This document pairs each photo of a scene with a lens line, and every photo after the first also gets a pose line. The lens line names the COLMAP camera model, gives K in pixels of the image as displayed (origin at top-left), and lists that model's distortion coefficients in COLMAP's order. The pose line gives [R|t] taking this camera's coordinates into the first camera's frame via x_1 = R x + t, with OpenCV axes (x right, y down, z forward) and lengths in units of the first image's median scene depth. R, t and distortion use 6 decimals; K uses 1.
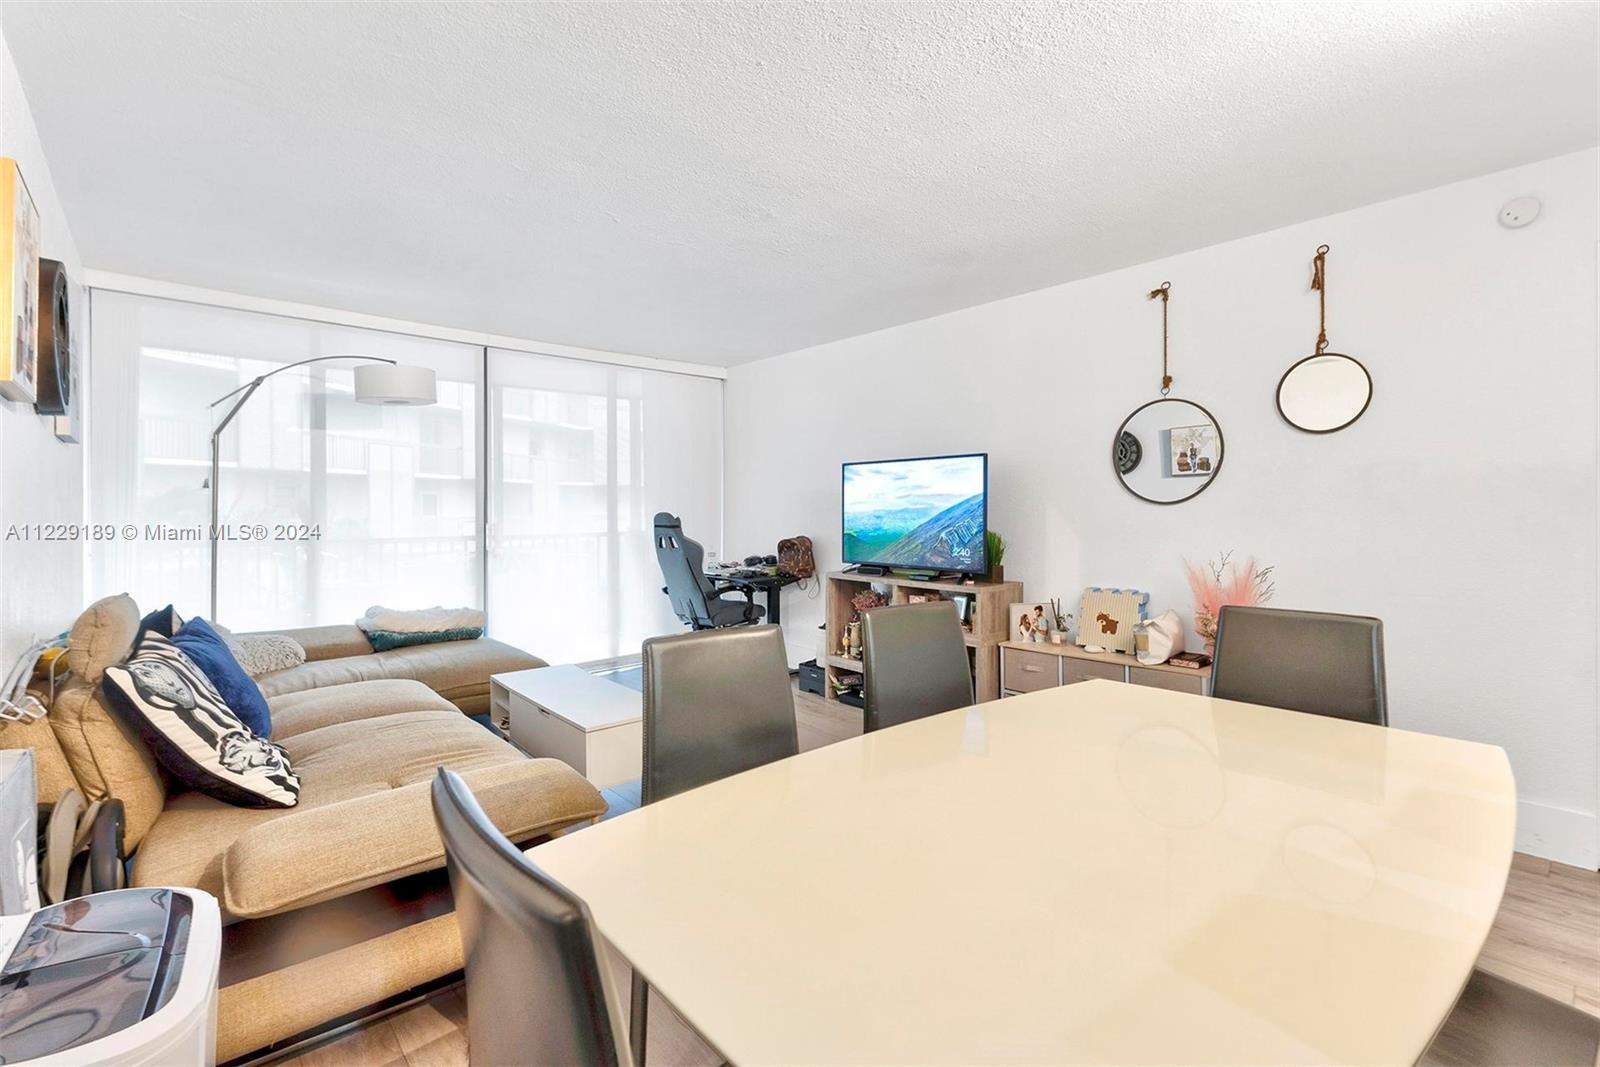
lens RADIAL K [[723.9, 0, 802.9], [0, 723.9, 514.1], [0, 0, 1]] dist [0.001486, 0.000176]
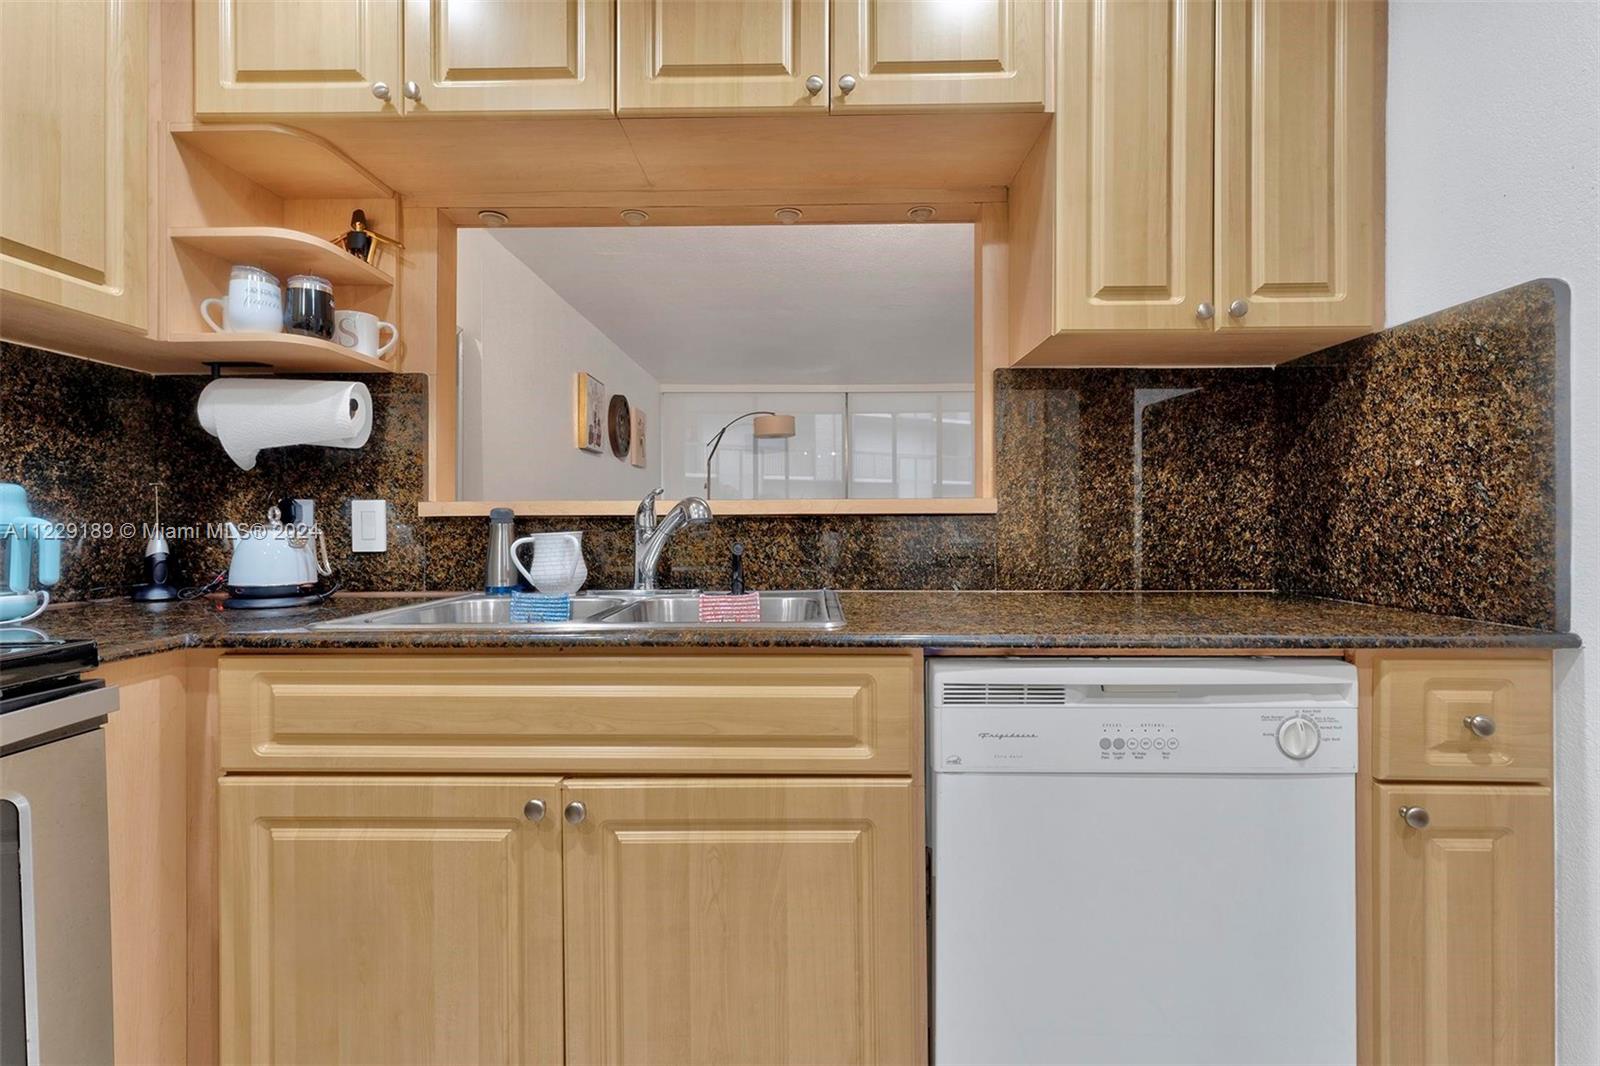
lens RADIAL K [[716.6, 0, 794.7], [0, 716.6, 520.9], [0, 0, 1]] dist [-0.000707, -0.000245]
pose [[0.735986, 0.009648, -0.676928, 0.594493], [-0.009345, 0.999948, 0.004091, 0.038655], [0.676932, 0.003315, 0.736038, -0.221354]]
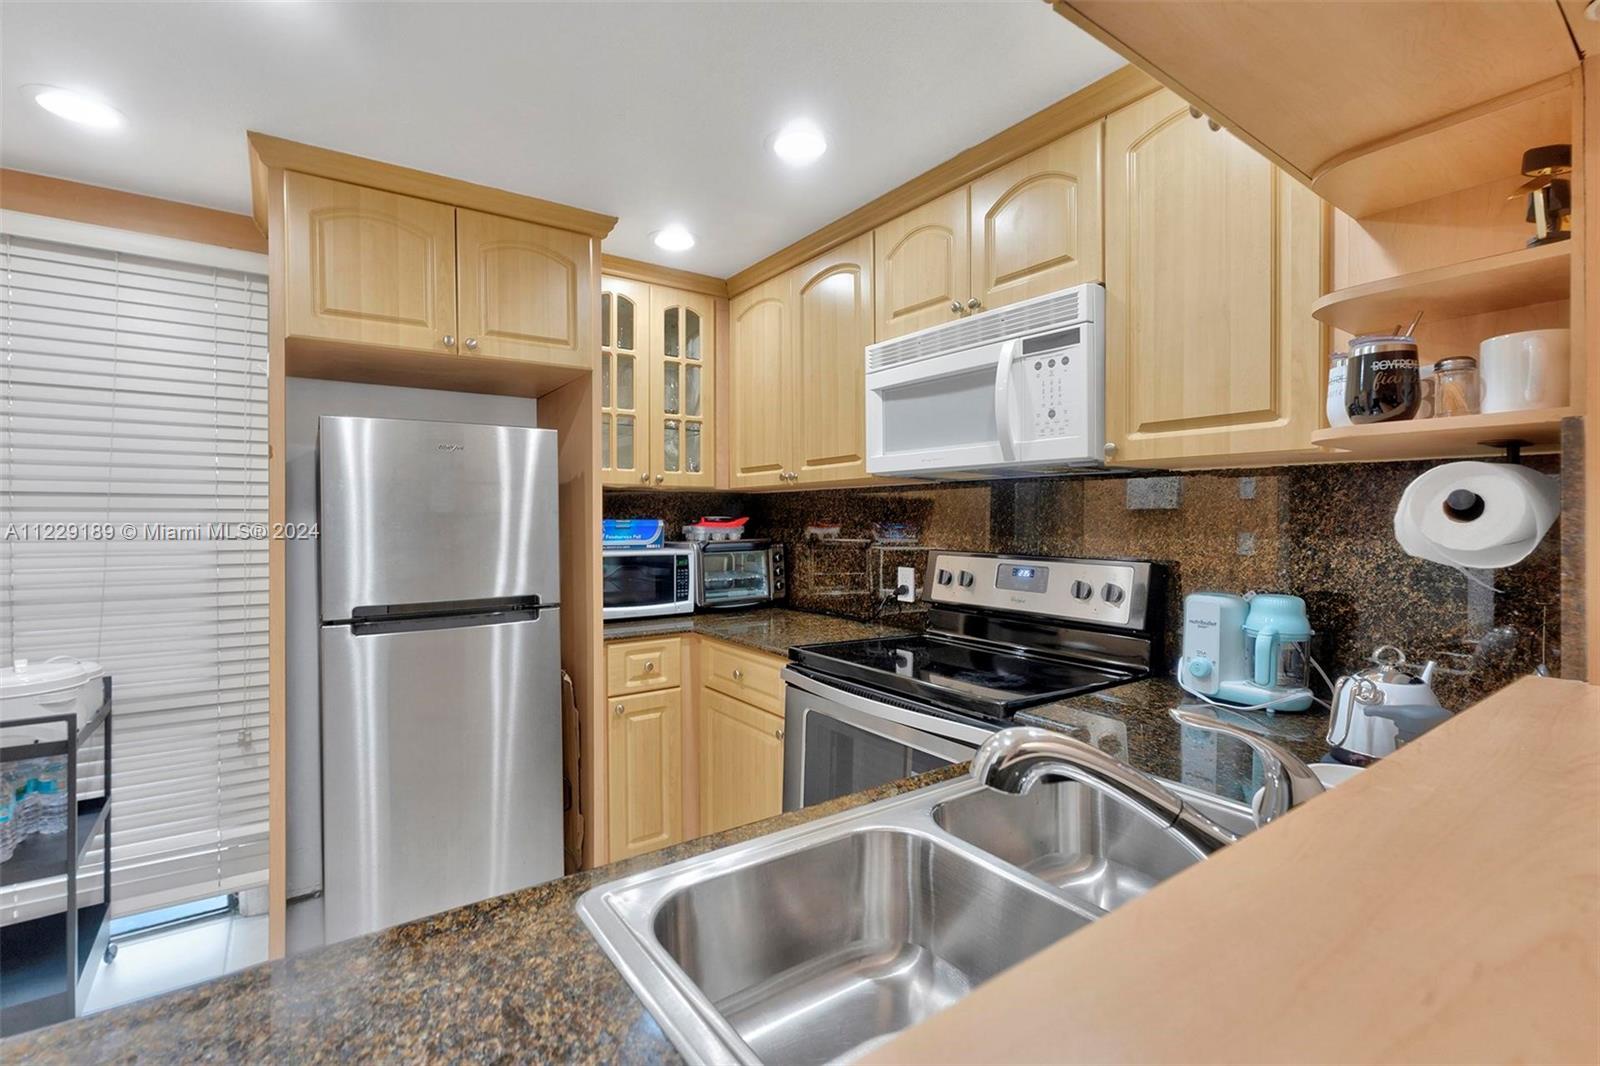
lens RADIAL K [[713.7, 0, 803.6], [0, 713.7, 518.4], [0, 0, 1]] dist [-0.000426, -0.000129]
pose [[-0.995851, 0.007651, 0.090676, 0.368677], [0.008195, 0.999951, 0.005637, -0.013625], [-0.090628, 0.006357, -0.995864, 0.136302]]
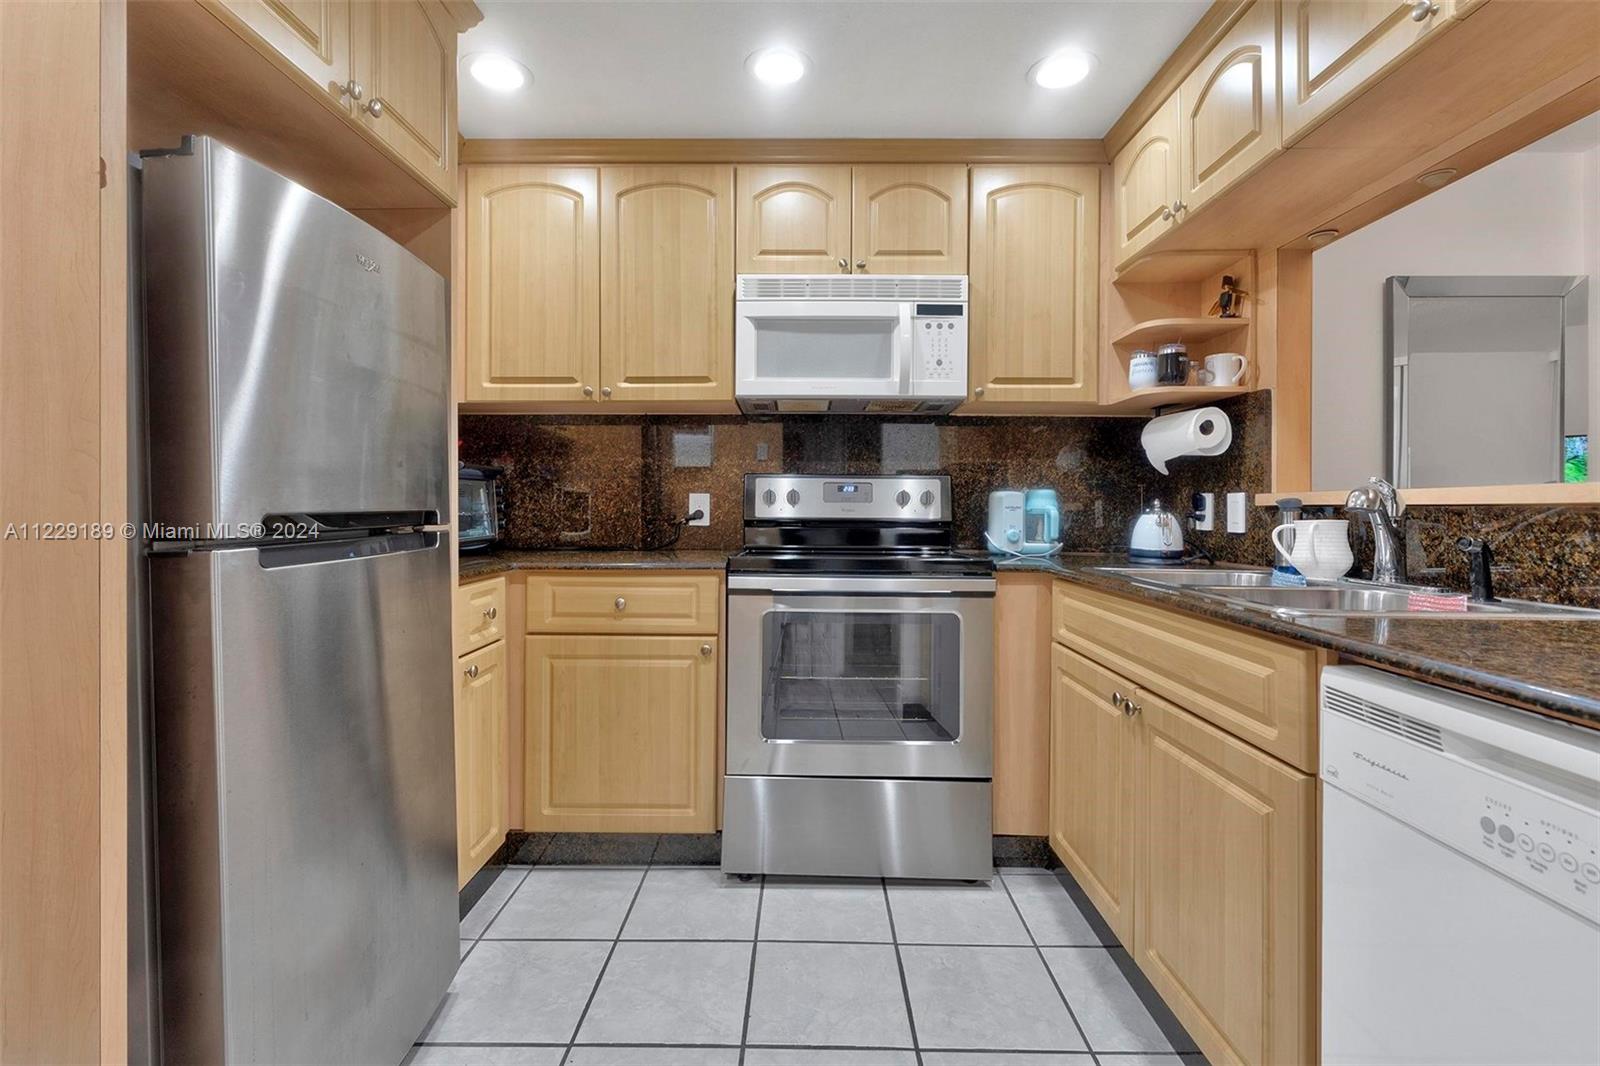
lens RADIAL K [[711.6, 0, 799.0], [0, 711.6, 503.4], [0, 0, 1]] dist [-0.001575, -0.000429]
pose [[-0.666490, 0.003502, -0.745506, 0.743159], [-0.002668, 0.999971, 0.007082, 0.035699], [0.745510, 0.006709, -0.666461, 0.012849]]
